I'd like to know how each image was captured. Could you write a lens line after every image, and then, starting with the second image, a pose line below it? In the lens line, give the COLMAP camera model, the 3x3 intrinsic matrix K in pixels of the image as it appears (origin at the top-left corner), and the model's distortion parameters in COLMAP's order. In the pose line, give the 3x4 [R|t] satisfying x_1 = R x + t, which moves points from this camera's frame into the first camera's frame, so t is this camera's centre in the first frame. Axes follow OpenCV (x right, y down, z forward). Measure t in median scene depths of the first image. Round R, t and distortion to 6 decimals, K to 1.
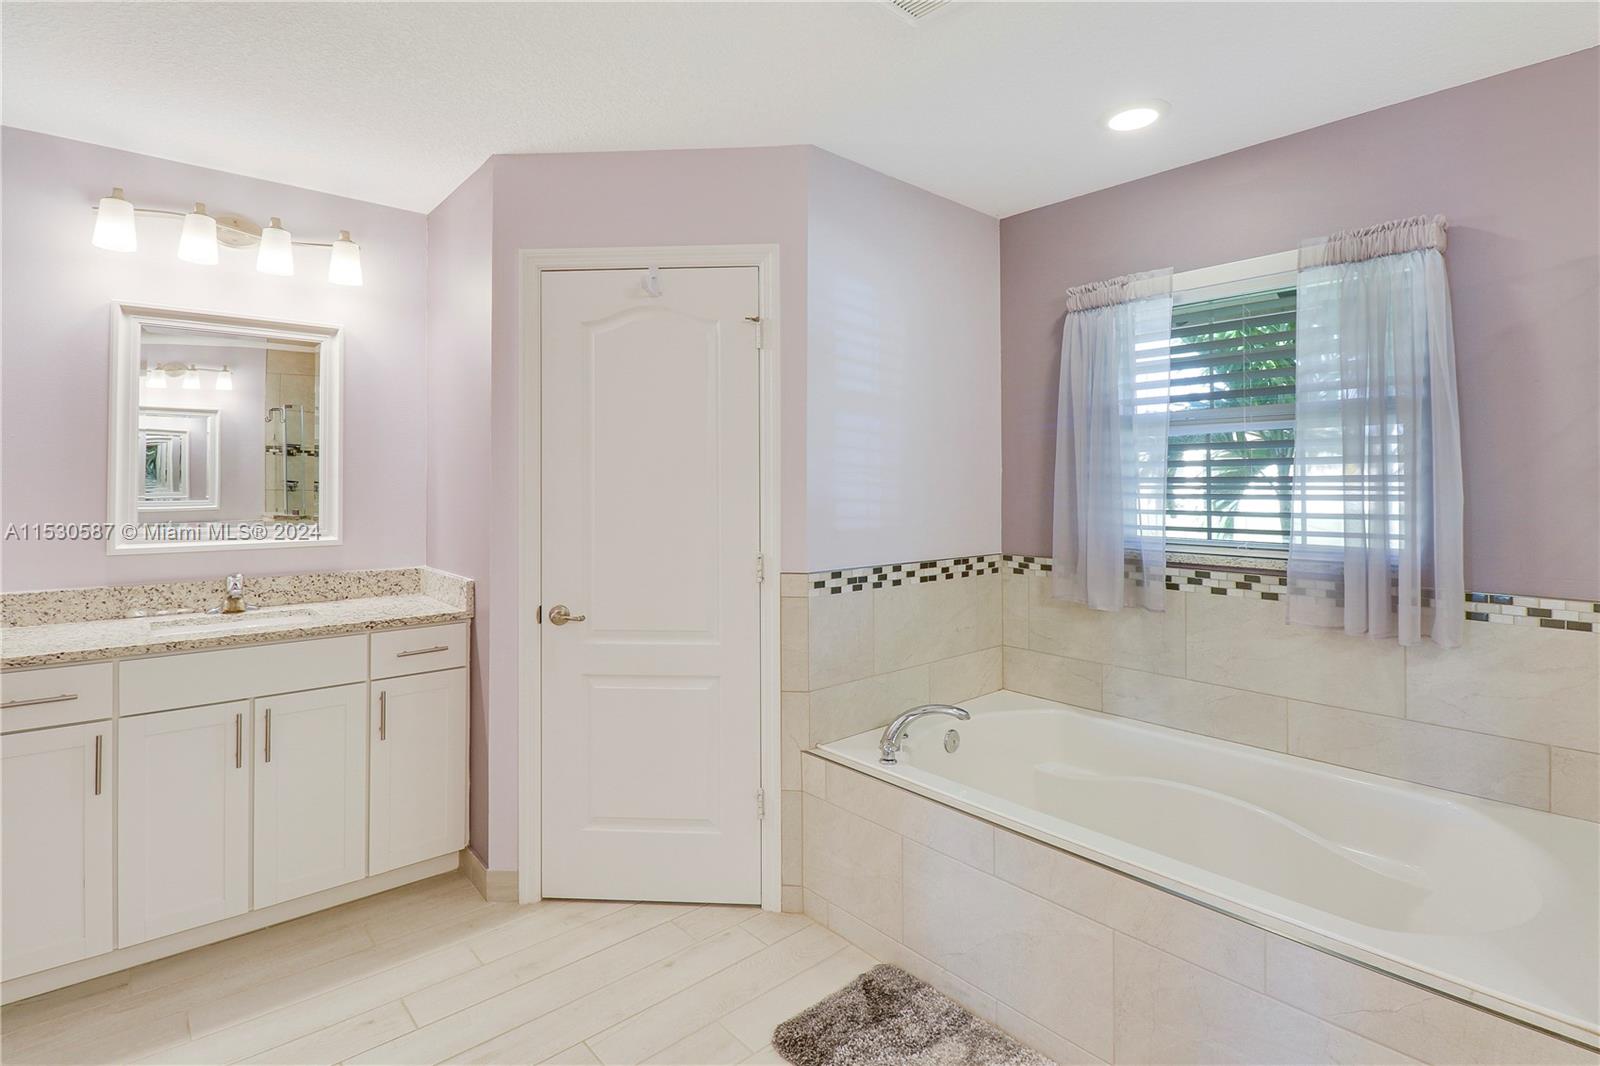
lens RADIAL K [[768.9, 0, 793.9], [0, 768.9, 491.5], [0, 0, 1]] dist [-0.017827, -0.000473]
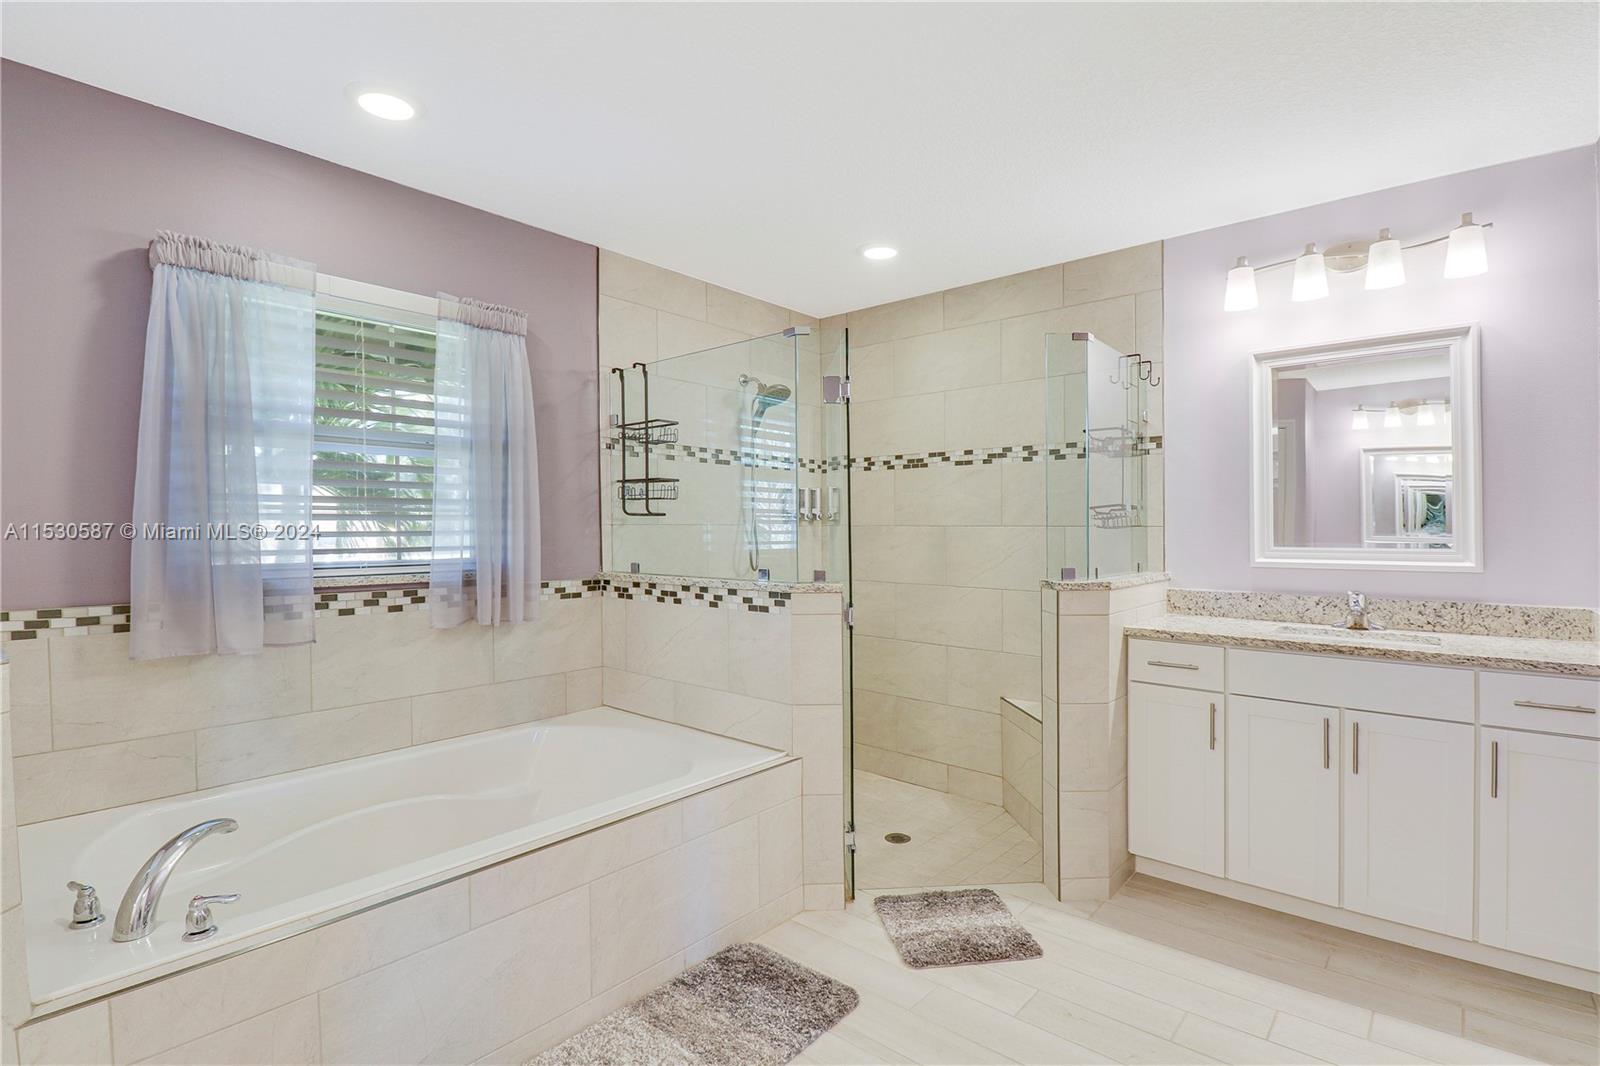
lens RADIAL K [[757.9, 0, 800.0], [0, 757.9, 533.0], [0, 0, 1]] dist [-0.017306, -0.000832]
pose [[-0.146396, -0.029391, 0.988789, -0.496550], [-0.014609, 0.999514, 0.027546, -0.007045], [-0.989118, -0.010413, -0.146754, 0.576333]]
